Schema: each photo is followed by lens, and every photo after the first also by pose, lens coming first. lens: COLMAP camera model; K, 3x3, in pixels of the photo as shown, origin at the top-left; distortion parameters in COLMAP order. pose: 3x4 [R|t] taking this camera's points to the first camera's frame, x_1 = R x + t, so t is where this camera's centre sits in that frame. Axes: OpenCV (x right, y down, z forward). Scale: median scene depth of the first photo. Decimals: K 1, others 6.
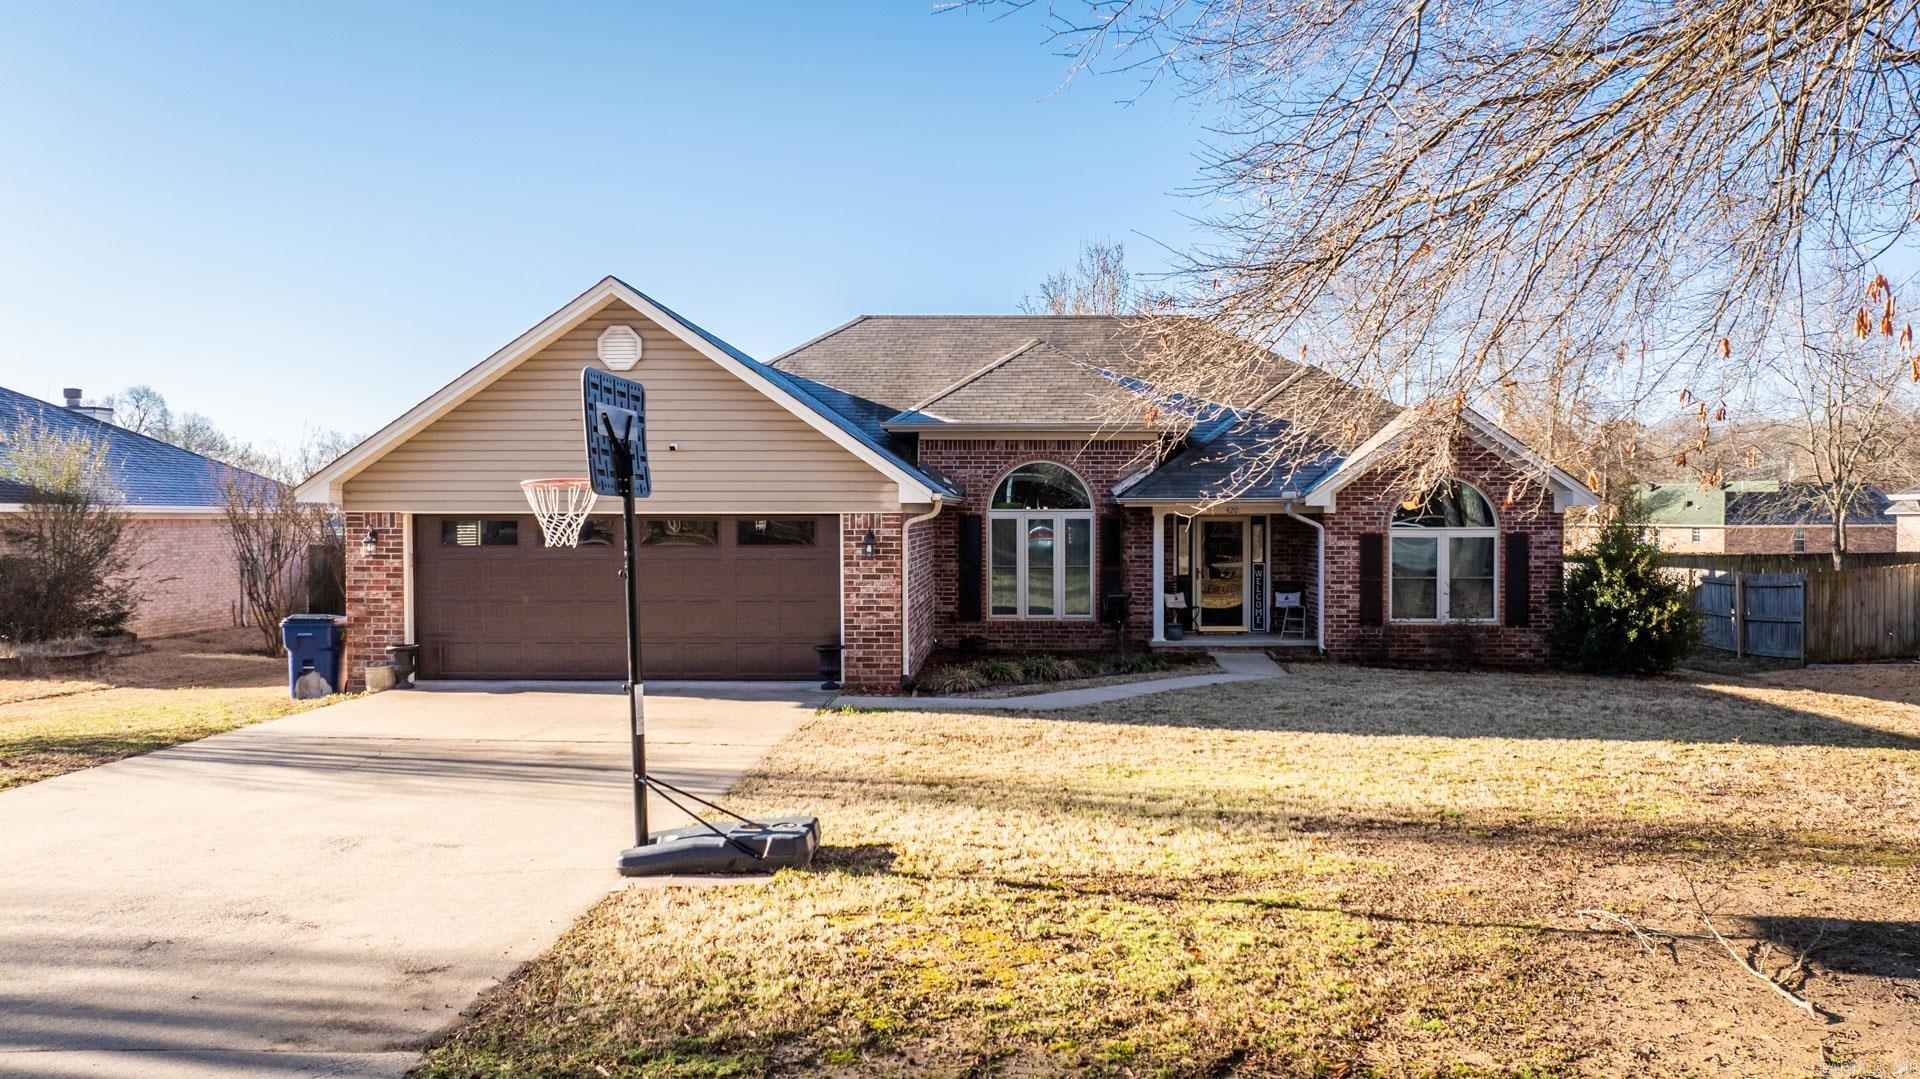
lens RADIAL K [[1409.5, 0, 1009.9], [0, 1409.5, 534.3], [0, 0, 1]] dist [-0.004690, -0.000914]
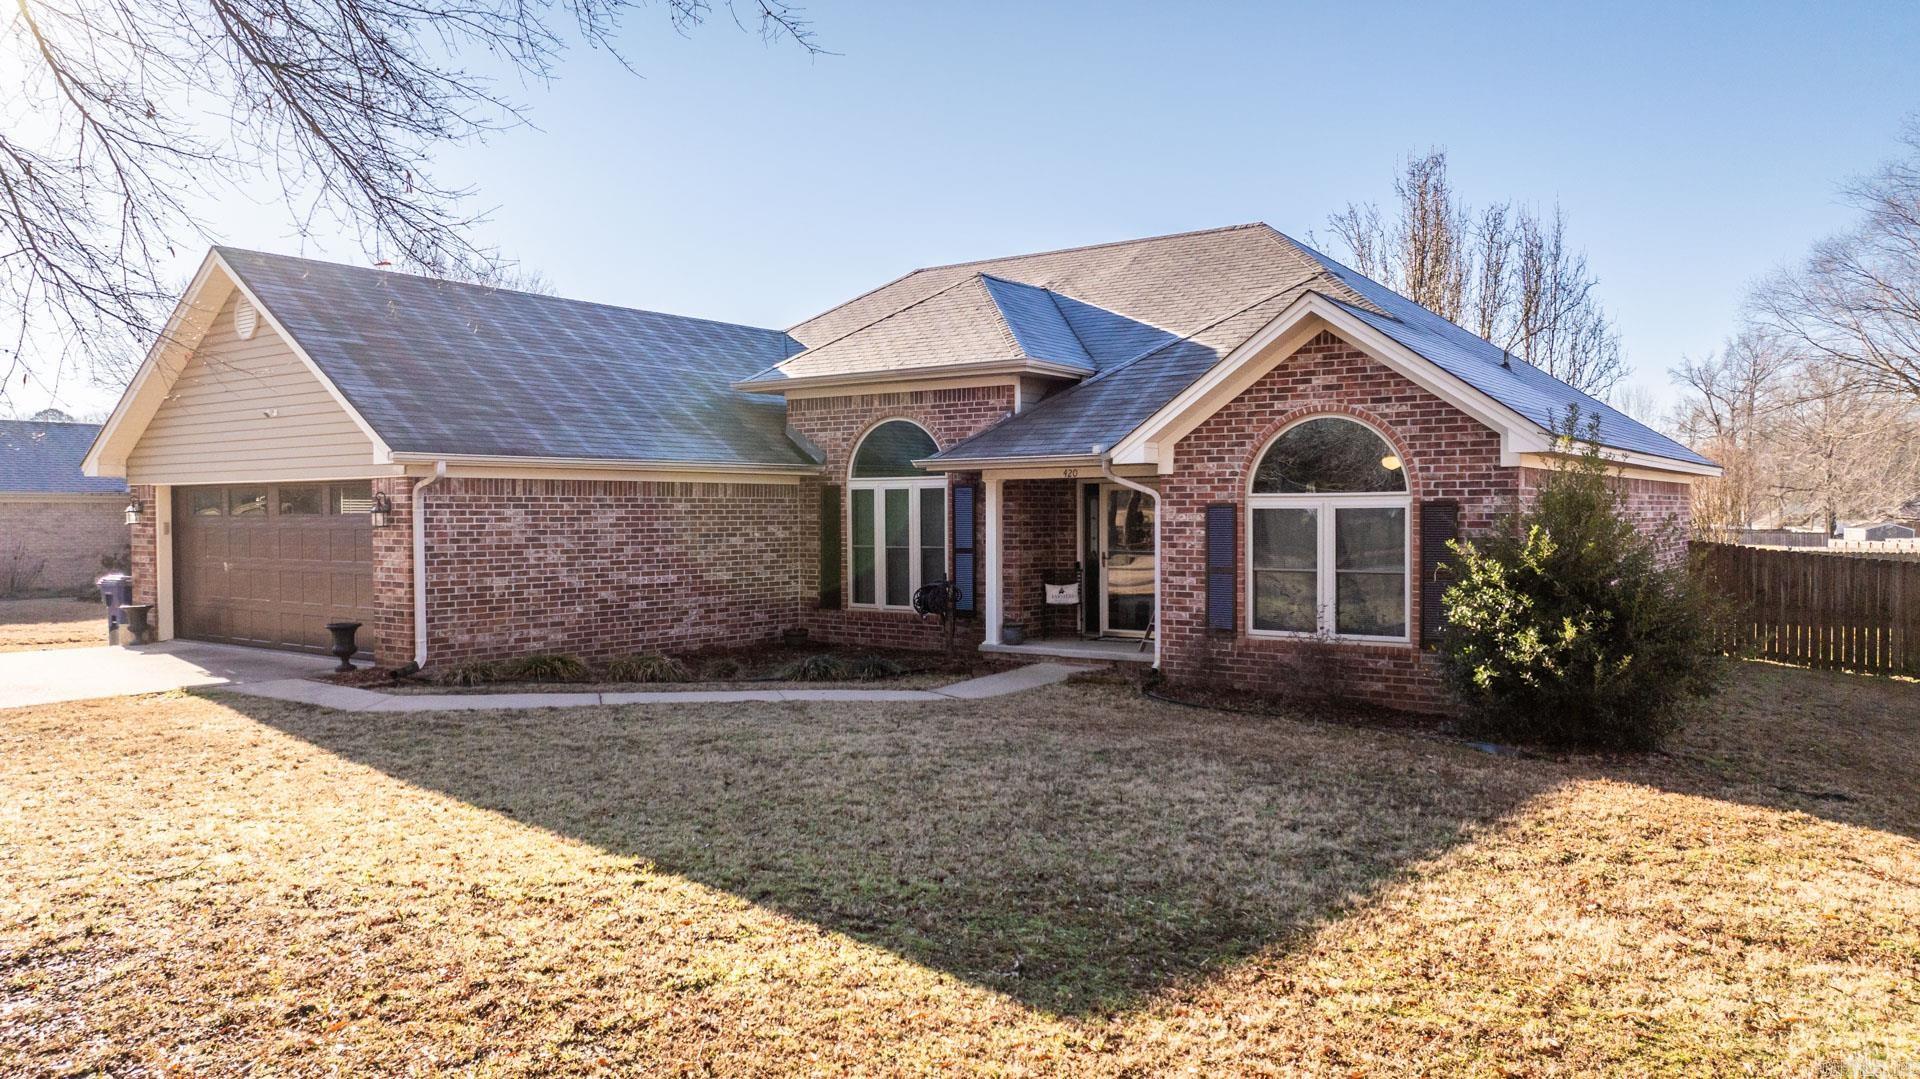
lens RADIAL K [[1344.1, 0, 960.0], [0, 1344.1, 539.5], [0, 0, 1]] dist [-0.005750, 0.000705]
pose [[0.812658, 0.009370, -0.582665, 0.658357], [-0.003820, 0.999935, 0.010754, 0.013077], [0.582728, -0.006513, 0.812641, 0.494818]]
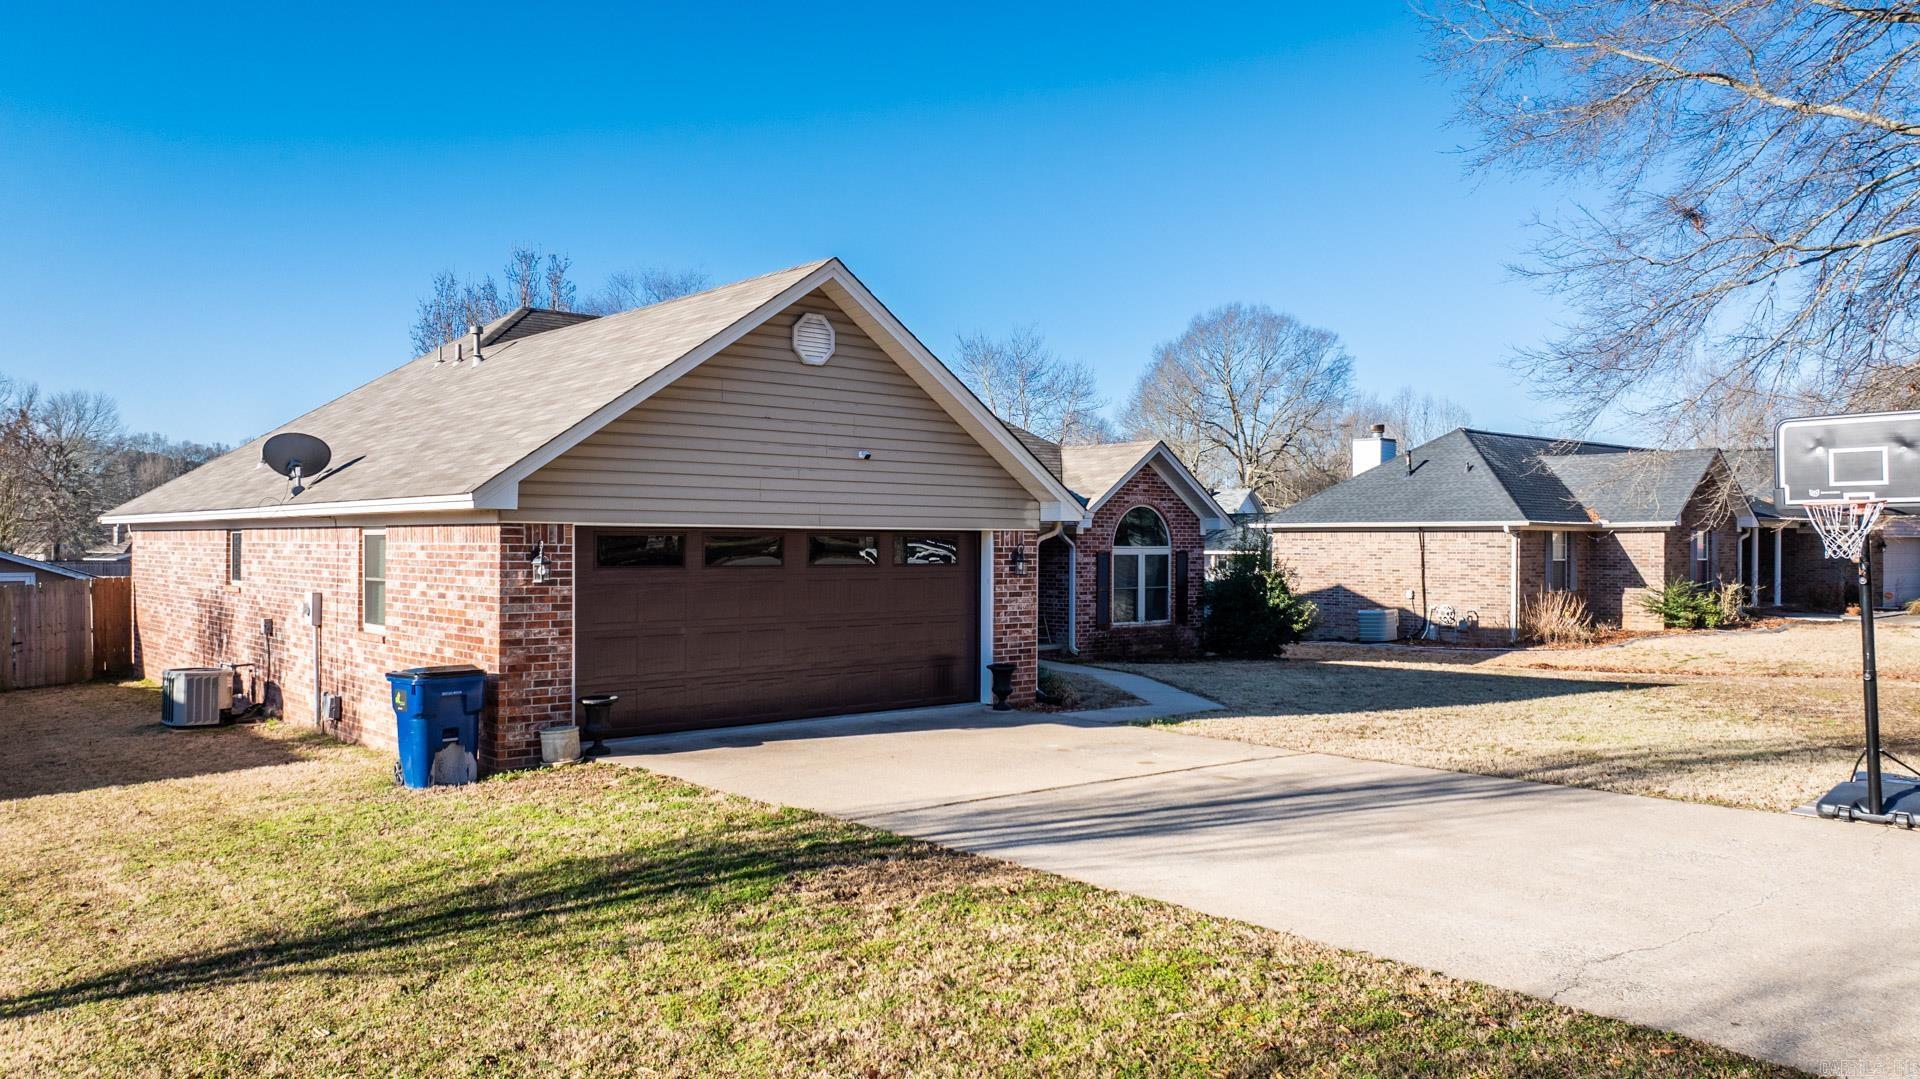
lens RADIAL K [[1344.1, 0, 960.0], [0, 1344.1, 539.5], [0, 0, 1]] dist [-0.005750, 0.000705]
pose [[0.738198, 0.004627, 0.674569, -0.734552], [0.003242, 0.999941, -0.010407, 0.001007], [-0.674577, 0.009870, 0.738139, 0.307225]]
